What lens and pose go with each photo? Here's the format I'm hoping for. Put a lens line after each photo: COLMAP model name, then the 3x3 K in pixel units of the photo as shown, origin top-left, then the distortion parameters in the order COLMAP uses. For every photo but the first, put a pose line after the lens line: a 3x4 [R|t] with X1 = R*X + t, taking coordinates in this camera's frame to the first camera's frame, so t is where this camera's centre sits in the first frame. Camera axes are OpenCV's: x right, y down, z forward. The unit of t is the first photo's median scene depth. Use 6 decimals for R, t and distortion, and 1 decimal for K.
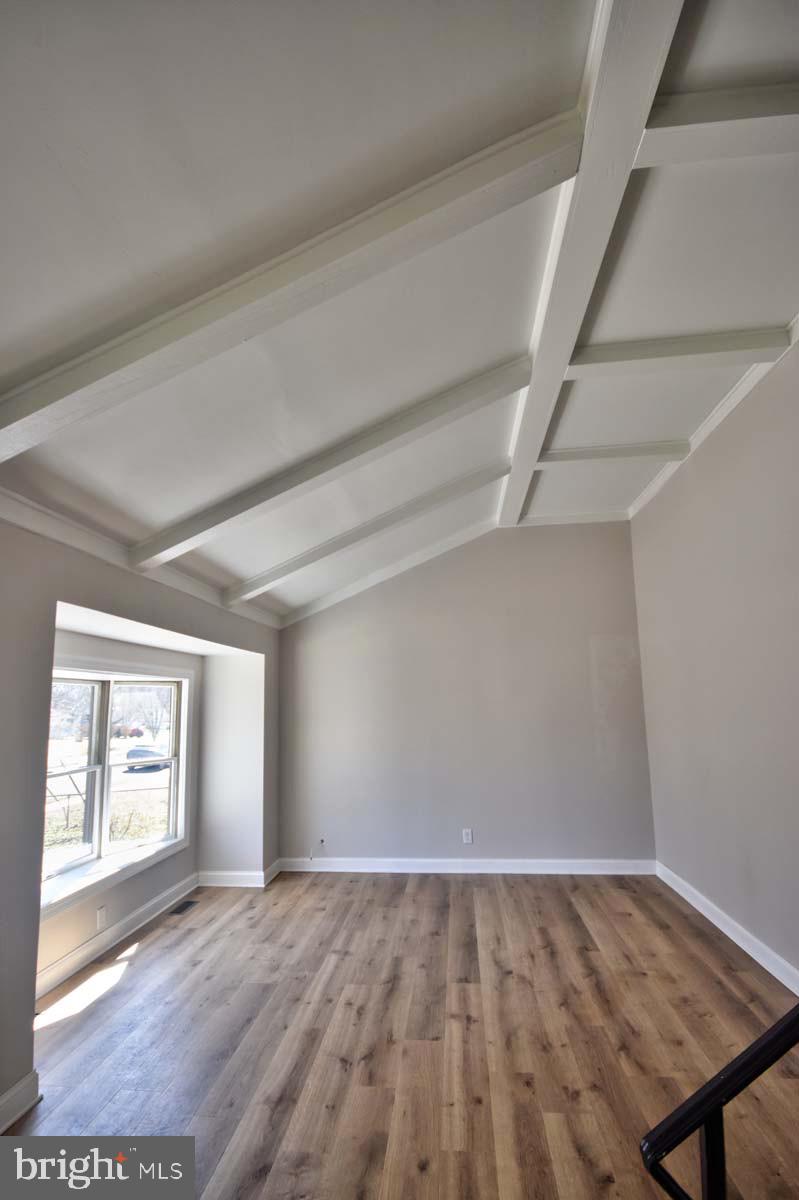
lens RADIAL K [[565.6, 0, 391.7], [0, 565.6, 628.0], [0, 0, 1]] dist [-0.014038, -0.000119]
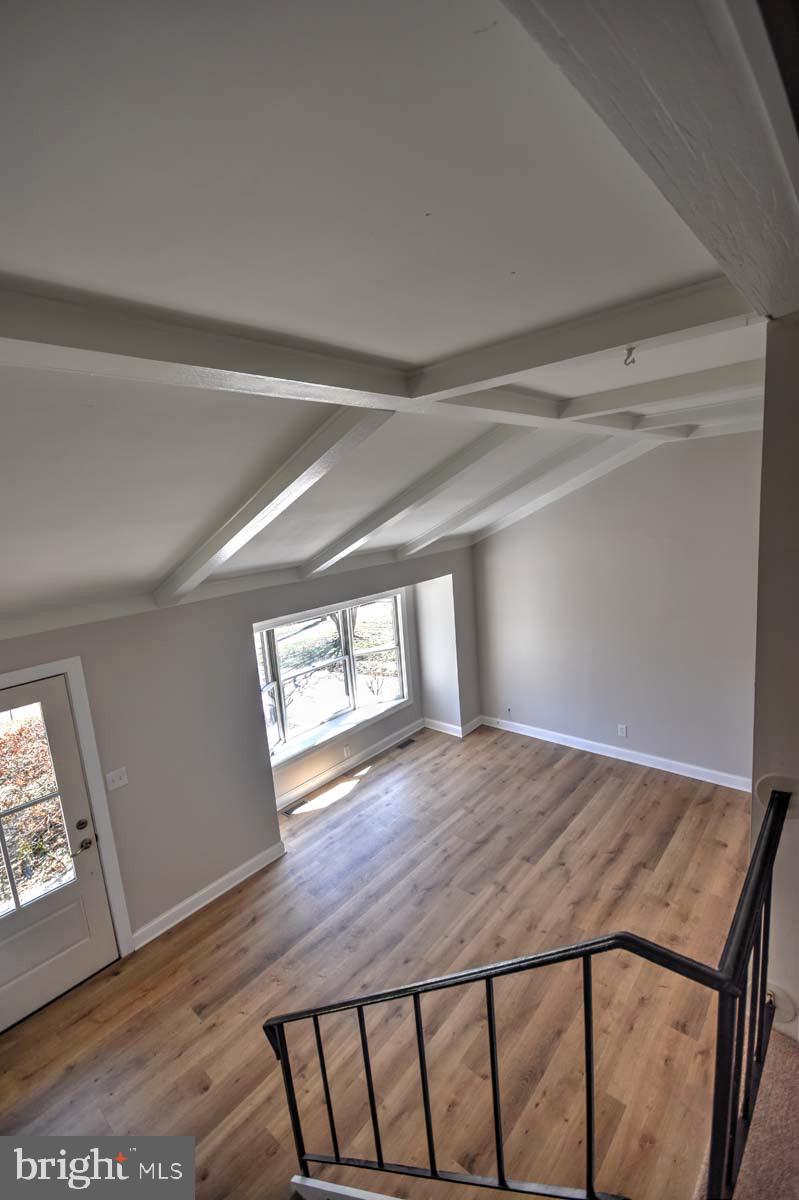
lens RADIAL K [[529.3, 0, 396.8], [0, 529.3, 597.9], [0, 0, 1]] dist [-0.002700, -0.002814]
pose [[0.817580, 0.056665, -0.573020, 0.505945], [0.138305, 0.946689, 0.290949, -0.374853], [0.558959, -0.317126, 0.766157, -0.002979]]
